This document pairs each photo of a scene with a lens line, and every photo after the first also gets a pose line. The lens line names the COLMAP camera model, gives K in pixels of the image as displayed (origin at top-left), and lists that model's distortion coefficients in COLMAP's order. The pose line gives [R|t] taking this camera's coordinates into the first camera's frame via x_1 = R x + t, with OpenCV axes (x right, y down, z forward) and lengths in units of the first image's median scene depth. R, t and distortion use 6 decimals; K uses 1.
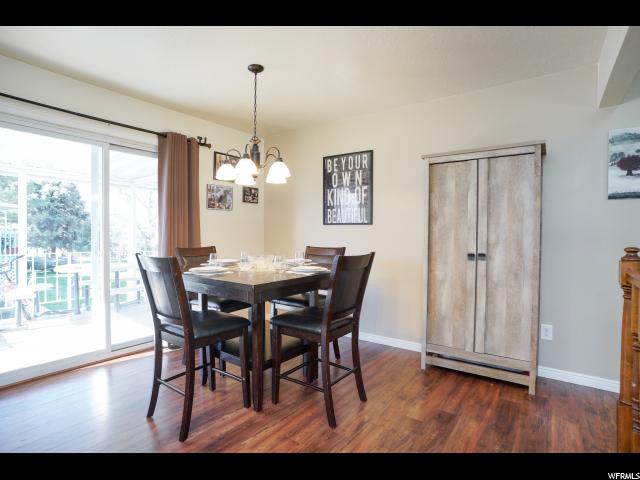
lens RADIAL K [[336.8, 0, 315.9], [0, 336.8, 238.3], [0, 0, 1]] dist [-0.073861, 0.042362]
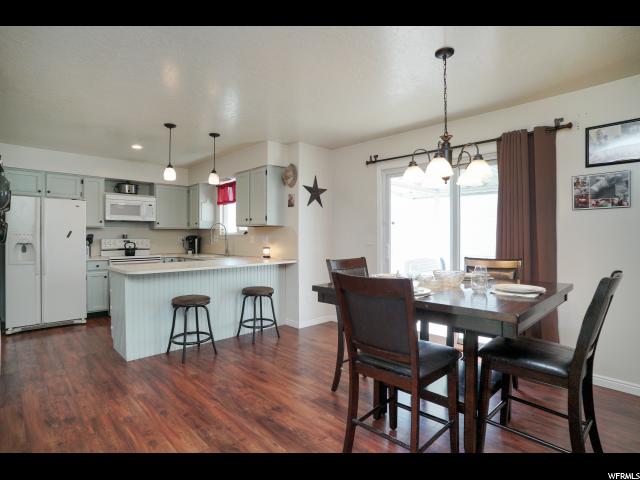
lens RADIAL K [[336.8, 0, 315.9], [0, 336.8, 238.3], [0, 0, 1]] dist [-0.073861, 0.042362]
pose [[-0.167765, 0.006519, -0.985805, 0.717604], [-0.011427, 0.999898, 0.008557, -0.035022], [0.985761, 0.012701, -0.167674, 0.809900]]
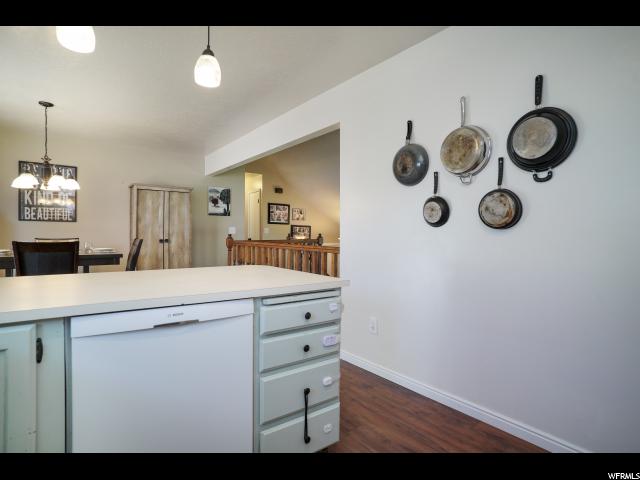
lens RADIAL K [[336.8, 0, 315.9], [0, 336.8, 238.3], [0, 0, 1]] dist [-0.073861, 0.042362]
pose [[0.286539, -0.015504, 0.957943, -1.056672], [0.007685, 0.999874, 0.013884, 0.017961], [-0.958038, 0.003384, 0.286622, -0.387992]]
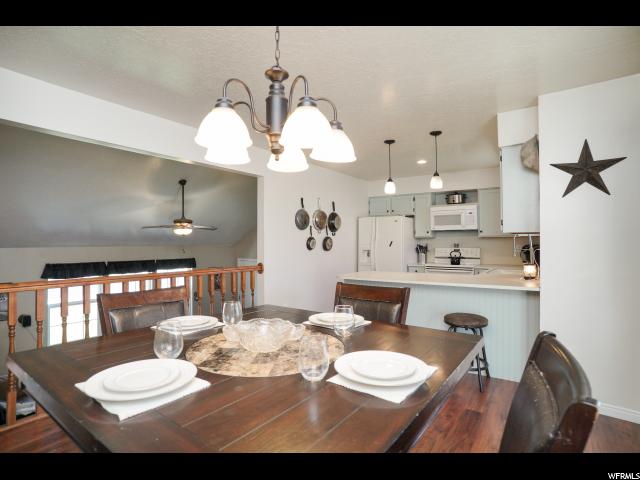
lens RADIAL K [[336.8, 0, 315.9], [0, 336.8, 238.3], [0, 0, 1]] dist [-0.073861, 0.042362]
pose [[-0.999846, 0.001706, -0.017494, -0.185378], [0.001701, 0.999998, 0.000353, -0.063052], [0.017494, 0.000323, -0.999847, 1.420036]]
